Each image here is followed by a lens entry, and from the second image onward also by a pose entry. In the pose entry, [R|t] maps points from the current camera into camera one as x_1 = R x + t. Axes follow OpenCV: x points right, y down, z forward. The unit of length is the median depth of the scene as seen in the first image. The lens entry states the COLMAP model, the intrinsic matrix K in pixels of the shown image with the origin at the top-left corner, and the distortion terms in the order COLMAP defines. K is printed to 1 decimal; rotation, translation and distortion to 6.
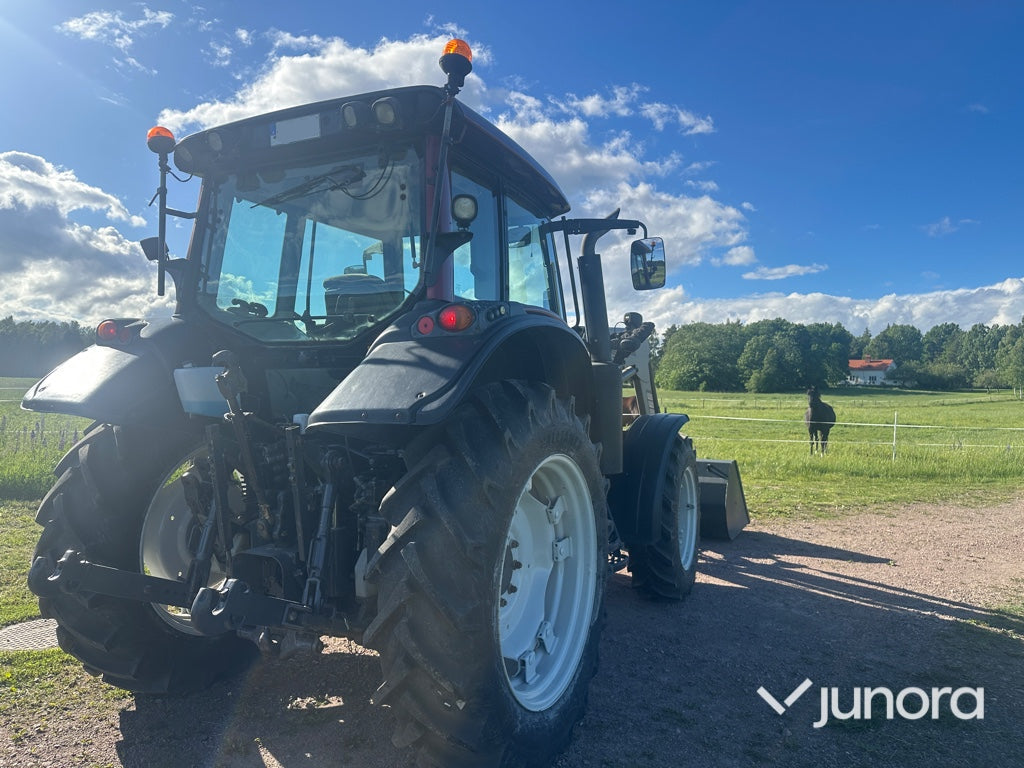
lens RADIAL K [[711.4, 0, 512.0], [0, 711.4, 384.0], [0, 0, 1]] dist [0.068176, -0.076467]
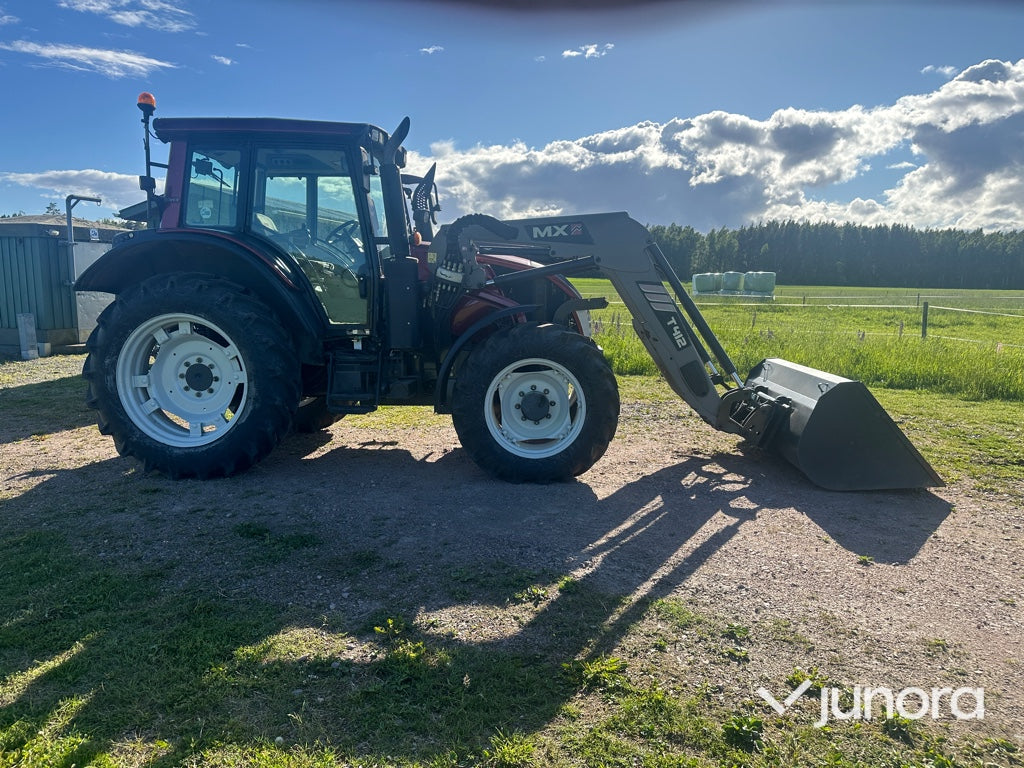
lens RADIAL K [[711.4, 0, 512.0], [0, 711.4, 384.0], [0, 0, 1]] dist [0.068176, -0.076467]
pose [[0.372455, 0.105632, -0.922019, 1.912682], [0.001583, 0.993427, 0.114453, 0.065774], [0.928049, -0.044088, 0.369839, 1.024801]]
